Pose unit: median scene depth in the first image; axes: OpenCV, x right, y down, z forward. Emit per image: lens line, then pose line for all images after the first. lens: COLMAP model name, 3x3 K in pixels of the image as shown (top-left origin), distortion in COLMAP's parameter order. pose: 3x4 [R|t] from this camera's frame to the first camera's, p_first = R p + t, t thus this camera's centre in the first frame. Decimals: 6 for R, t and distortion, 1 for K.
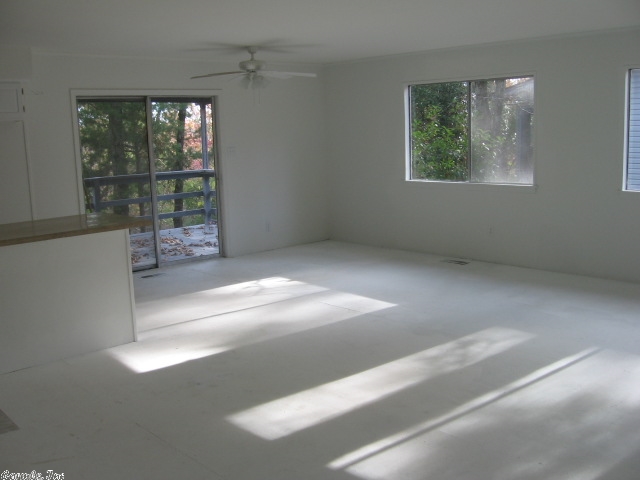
lens RADIAL K [[665.4, 0, 318.8], [0, 665.4, 239.7], [0, 0, 1]] dist [-0.116733, 0.000000]
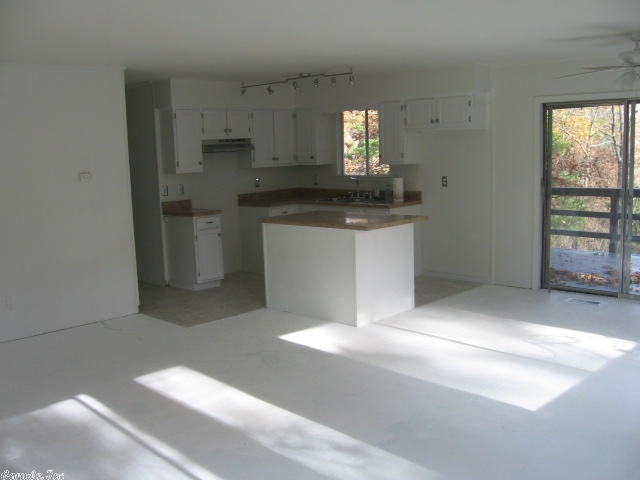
lens RADIAL K [[665.4, 0, 318.6], [0, 665.4, 240.8], [0, 0, 1]] dist [-0.116733, 0.000000]
pose [[0.059426, 0.164801, -0.984535, 0.903745], [-0.131341, 0.978995, 0.155946, -0.179988], [0.989554, 0.120043, 0.079823, 0.876749]]
